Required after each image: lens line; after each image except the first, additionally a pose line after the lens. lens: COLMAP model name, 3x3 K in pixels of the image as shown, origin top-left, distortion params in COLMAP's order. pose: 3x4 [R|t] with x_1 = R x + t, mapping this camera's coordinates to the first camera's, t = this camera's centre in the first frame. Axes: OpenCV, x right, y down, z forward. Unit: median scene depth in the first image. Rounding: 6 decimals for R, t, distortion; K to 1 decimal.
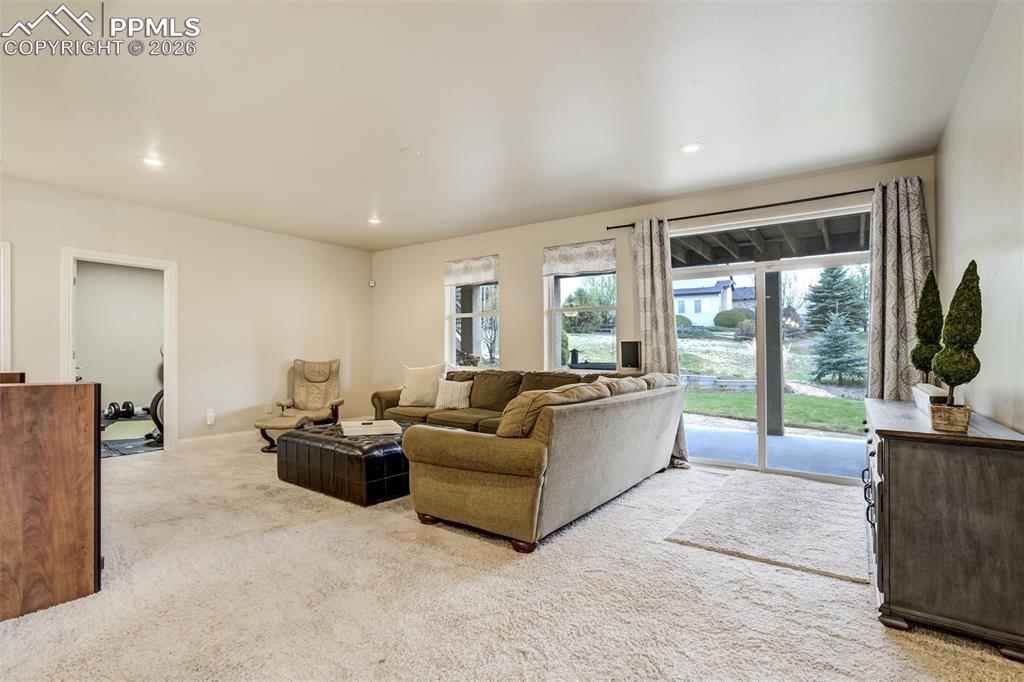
lens RADIAL K [[490.0, 0, 475.6], [0, 490.0, 355.2], [0, 0, 1]] dist [0.002459, 0.001803]
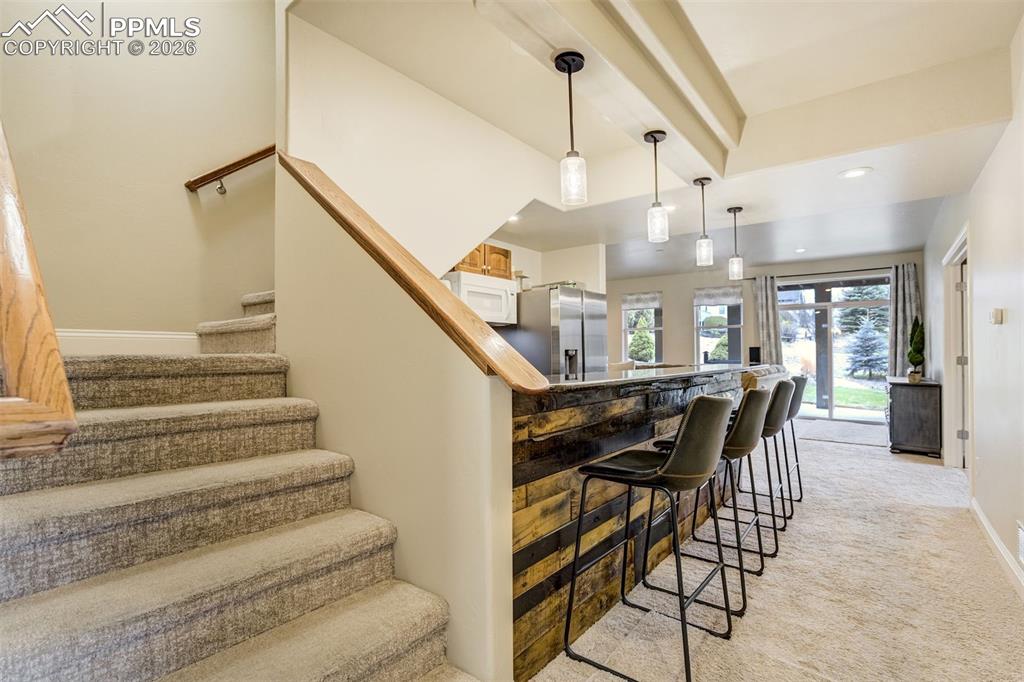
lens RADIAL K [[490.0, 0, 530.2], [0, 490.0, 356.5], [0, 0, 1]] dist [0.002459, 0.001803]
pose [[0.999381, -0.001729, 0.035125, -0.532266], [0.001553, 0.999986, 0.005036, -0.005119], [-0.035133, -0.004978, 0.999370, -0.691802]]
